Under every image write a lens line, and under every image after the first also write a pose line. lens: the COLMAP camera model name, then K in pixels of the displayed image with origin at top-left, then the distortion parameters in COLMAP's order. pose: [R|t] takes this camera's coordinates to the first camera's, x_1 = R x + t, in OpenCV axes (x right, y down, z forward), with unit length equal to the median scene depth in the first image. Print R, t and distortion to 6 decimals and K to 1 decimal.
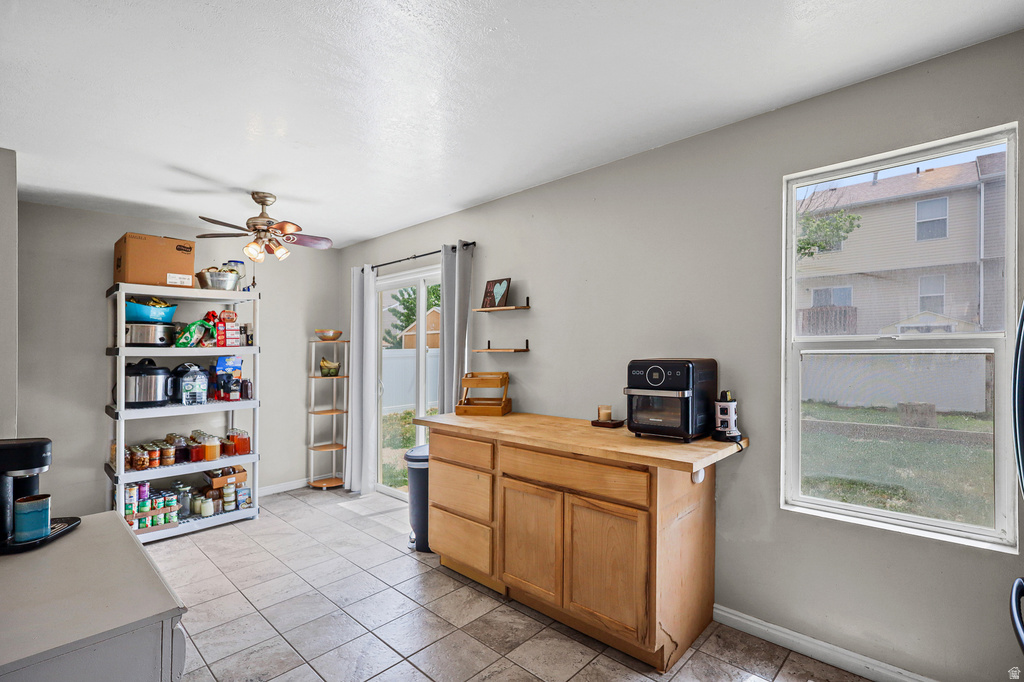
lens RADIAL K [[488.5, 0, 515.4], [0, 488.5, 350.0], [0, 0, 1]] dist [-0.001612, -0.003502]
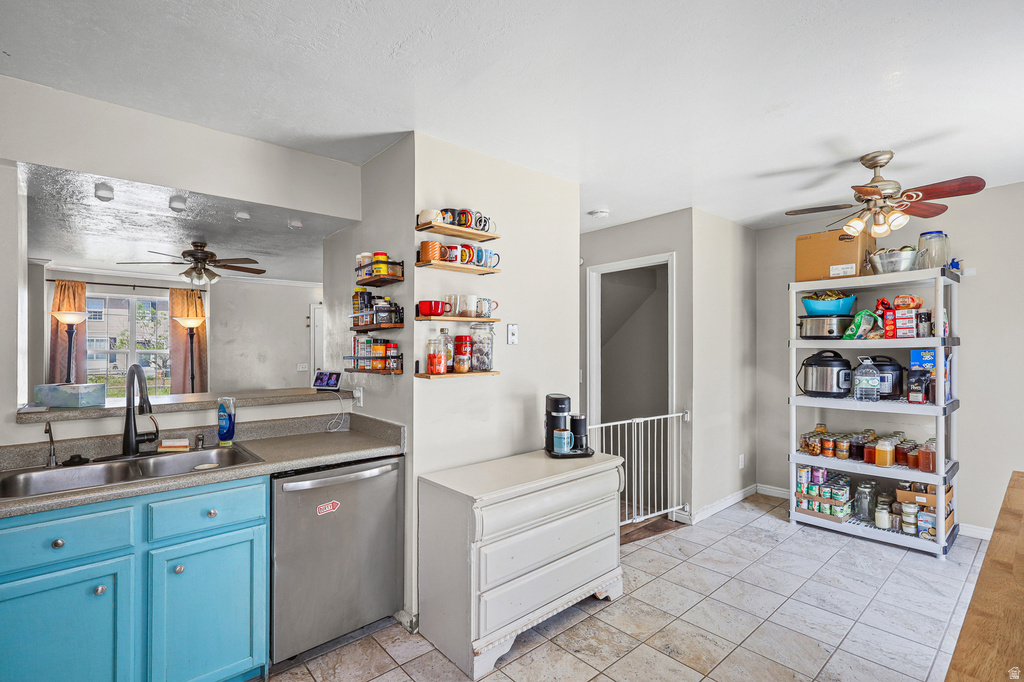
lens RADIAL K [[488.5, 0, 522.9], [0, 488.5, 333.2], [0, 0, 1]] dist [-0.001612, -0.003502]
pose [[-0.108812, -0.016504, -0.993925, 0.333322], [0.008821, 0.999807, -0.017568, -0.006459], [0.994023, -0.010679, -0.108646, 0.448963]]
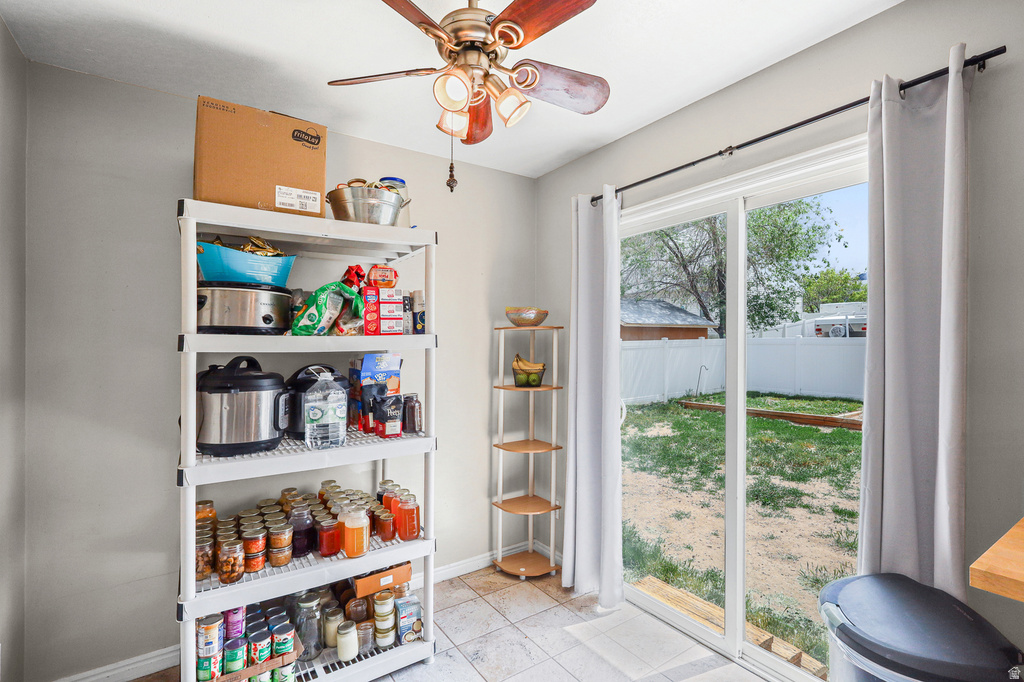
lens RADIAL K [[488.5, 0, 503.3], [0, 488.5, 350.2], [0, 0, 1]] dist [-0.001612, -0.003502]
pose [[0.971714, 0.007135, -0.236051, -0.350680], [-0.003910, 0.999893, 0.014128, 0.001765], [0.236126, -0.012806, 0.971638, 0.538608]]
